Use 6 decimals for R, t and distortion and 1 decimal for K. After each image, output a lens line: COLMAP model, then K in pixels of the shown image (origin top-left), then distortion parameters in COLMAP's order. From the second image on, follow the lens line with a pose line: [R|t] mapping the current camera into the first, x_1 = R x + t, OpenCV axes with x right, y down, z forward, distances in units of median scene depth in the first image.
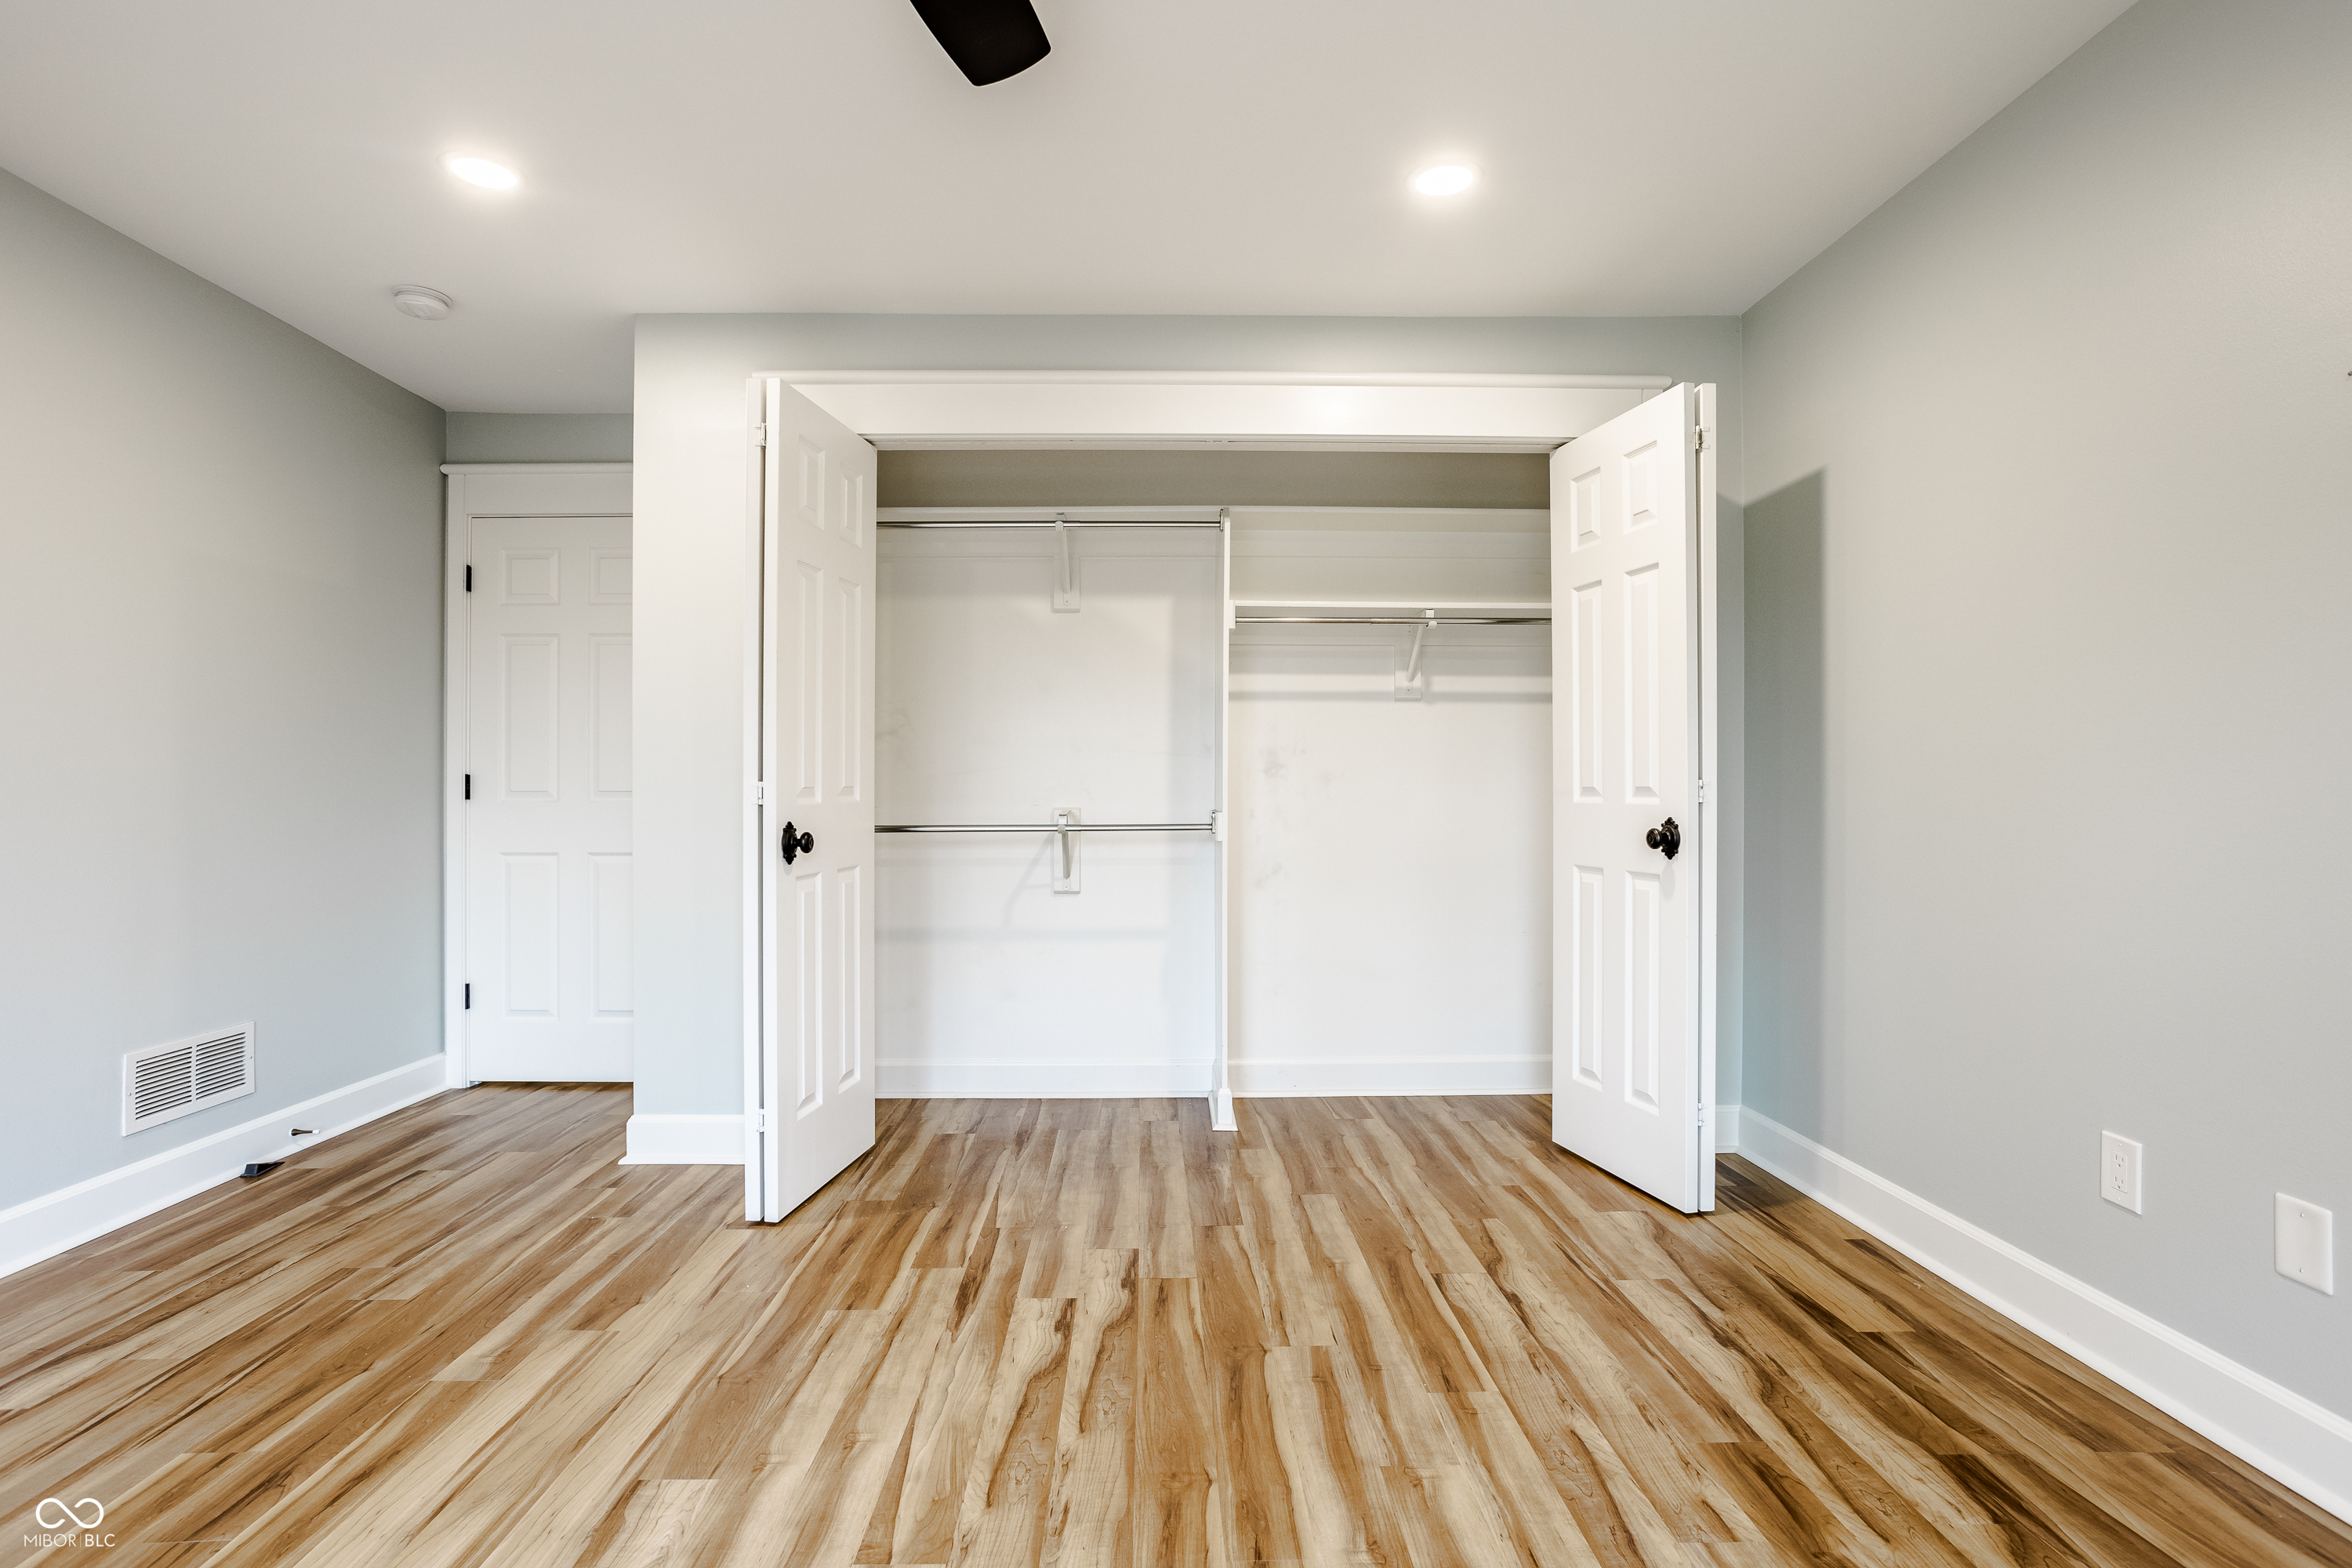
lens RADIAL K [[1140.6, 0, 1183.4], [0, 1140.6, 786.0], [0, 0, 1]] dist [0.002977, 0.001368]
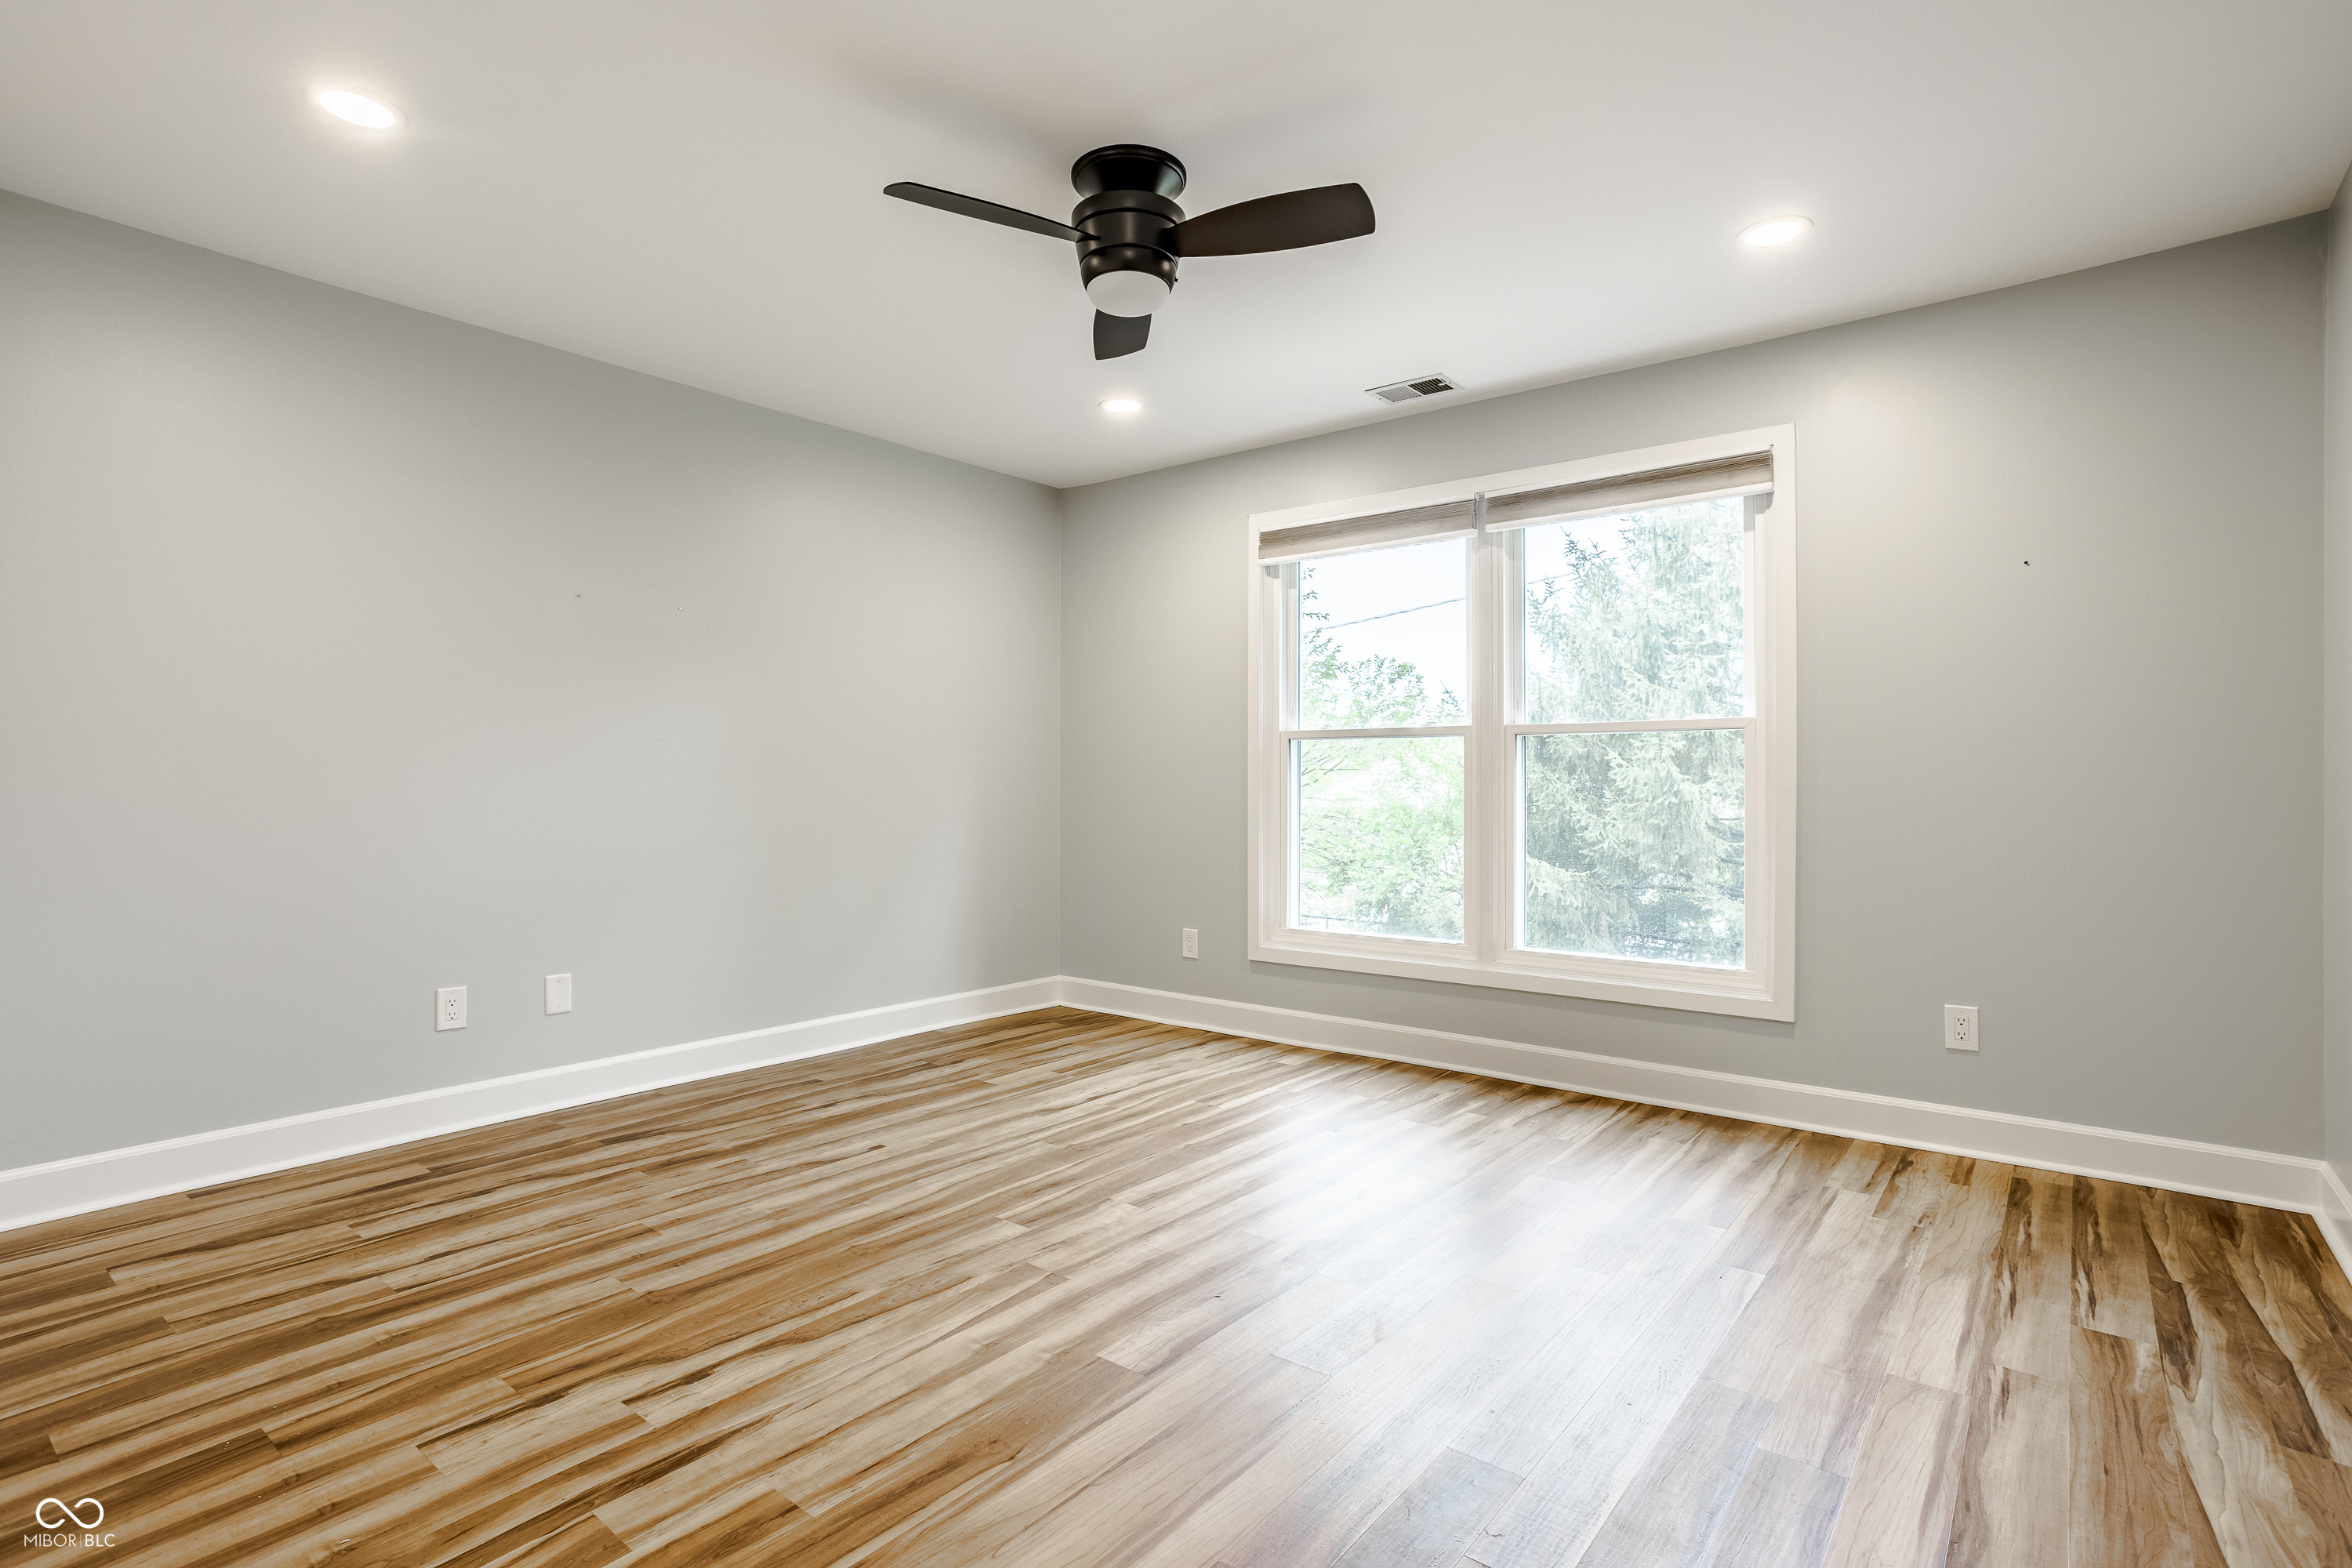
lens RADIAL K [[1140.6, 0, 1178.0], [0, 1140.6, 788.5], [0, 0, 1]] dist [0.002977, 0.001368]
pose [[-0.766410, 0.009204, 0.642286, -1.008868], [0.004800, 0.999951, -0.008601, 0.033851], [-0.642334, -0.003509, -0.766417, 1.516638]]
